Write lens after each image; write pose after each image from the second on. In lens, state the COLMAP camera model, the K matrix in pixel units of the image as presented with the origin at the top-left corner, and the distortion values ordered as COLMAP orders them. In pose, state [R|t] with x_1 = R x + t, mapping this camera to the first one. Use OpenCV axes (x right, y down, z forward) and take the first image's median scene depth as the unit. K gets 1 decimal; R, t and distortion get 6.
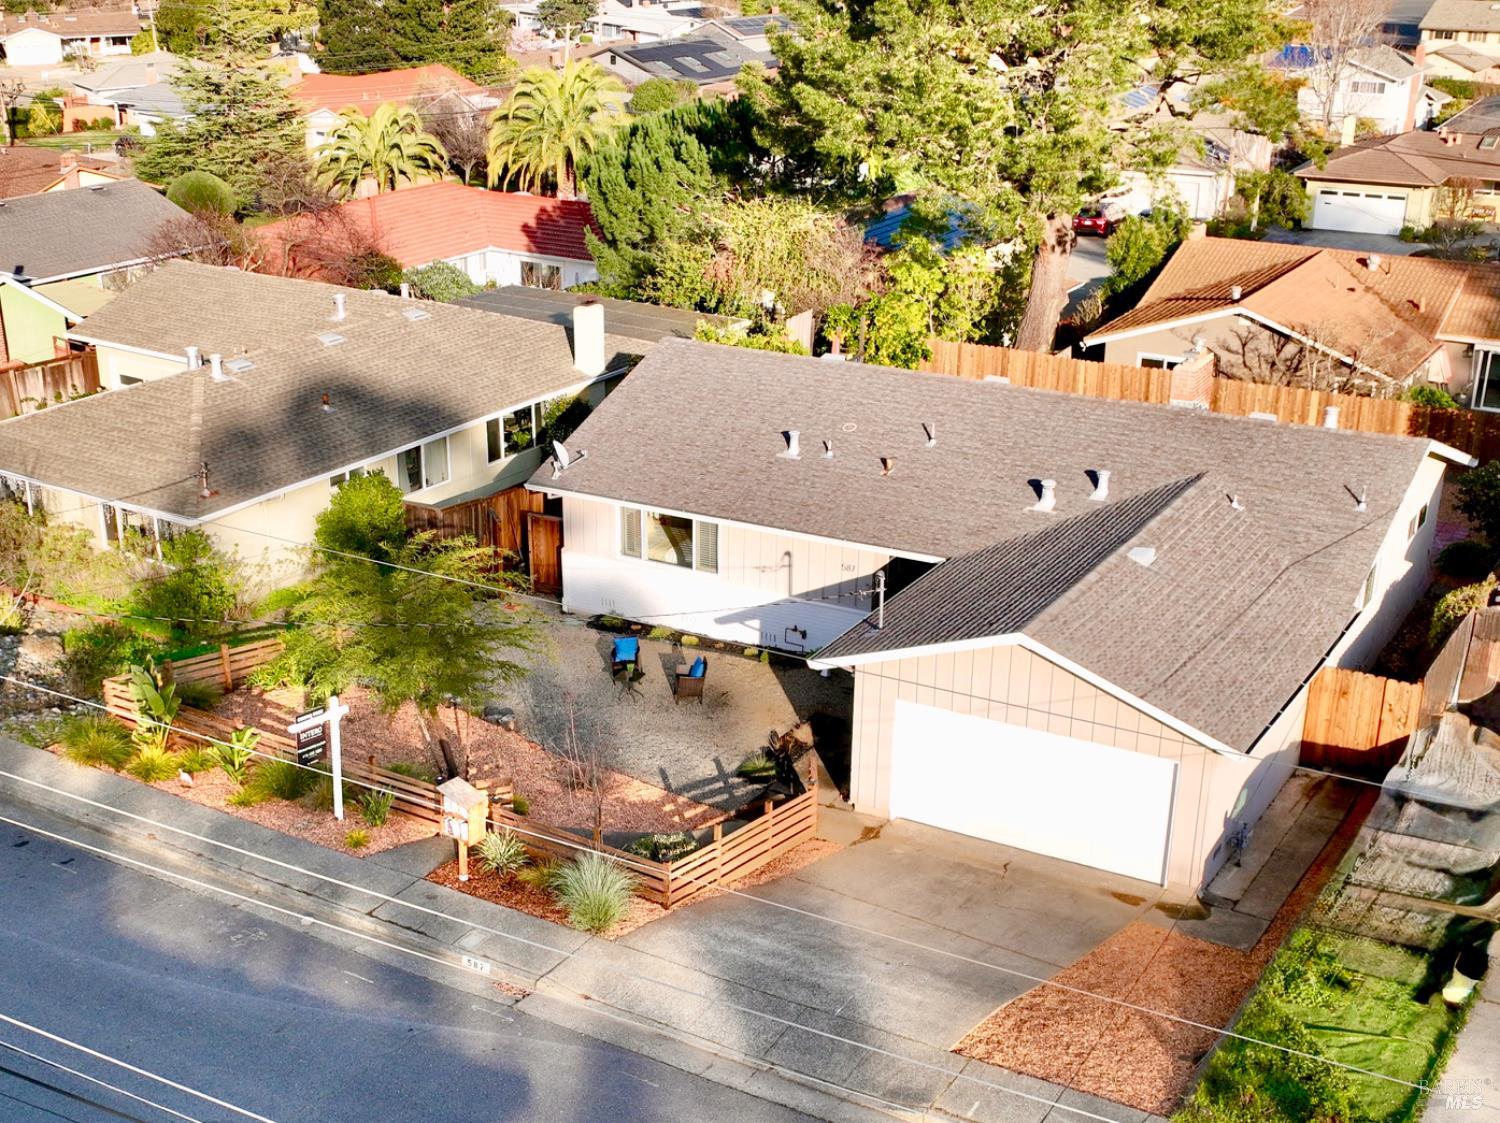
lens RADIAL K [[1795.2, 0, 657.8], [0, 1795.2, 733.3], [0, 0, 1]] dist [0.022284, -0.050801]
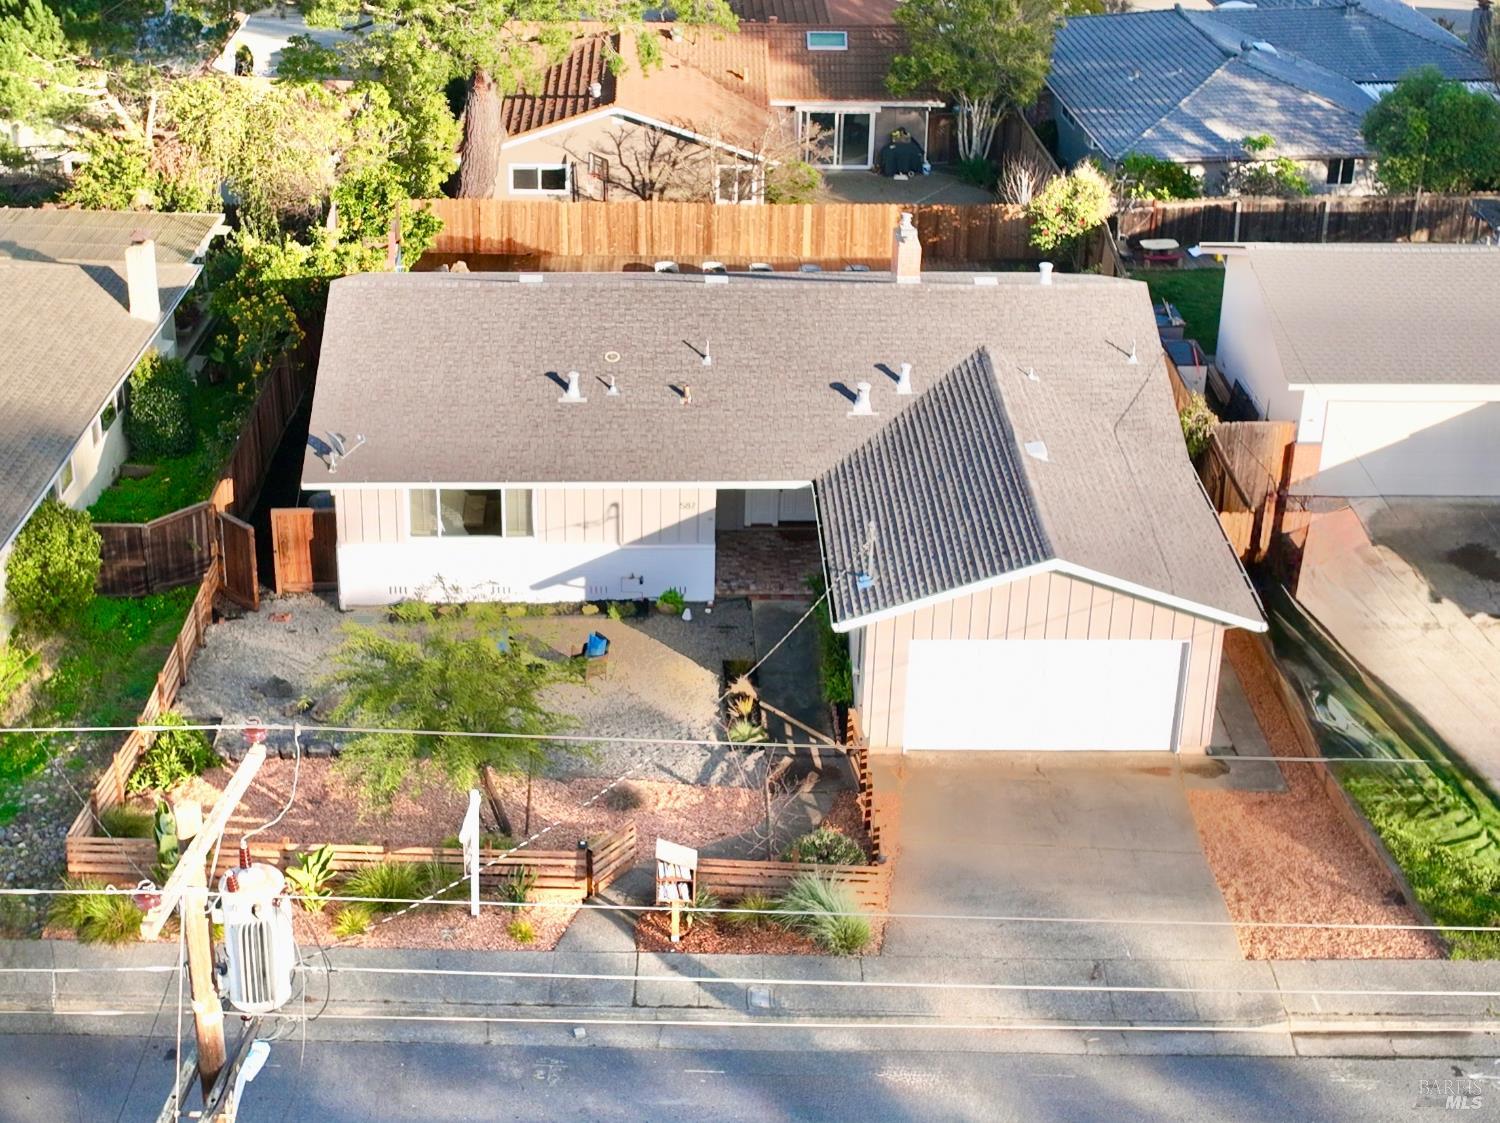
lens RADIAL K [[2140.9, 0, 531.1], [0, 2140.9, 558.4], [0, 0, 1]] dist [0.022185, -0.018720]
pose [[0.873872, -0.225097, 0.430905, -0.448624], [0.216896, 0.973766, 0.068816, -0.153233], [-0.435091, 0.033325, 0.899770, -0.010224]]
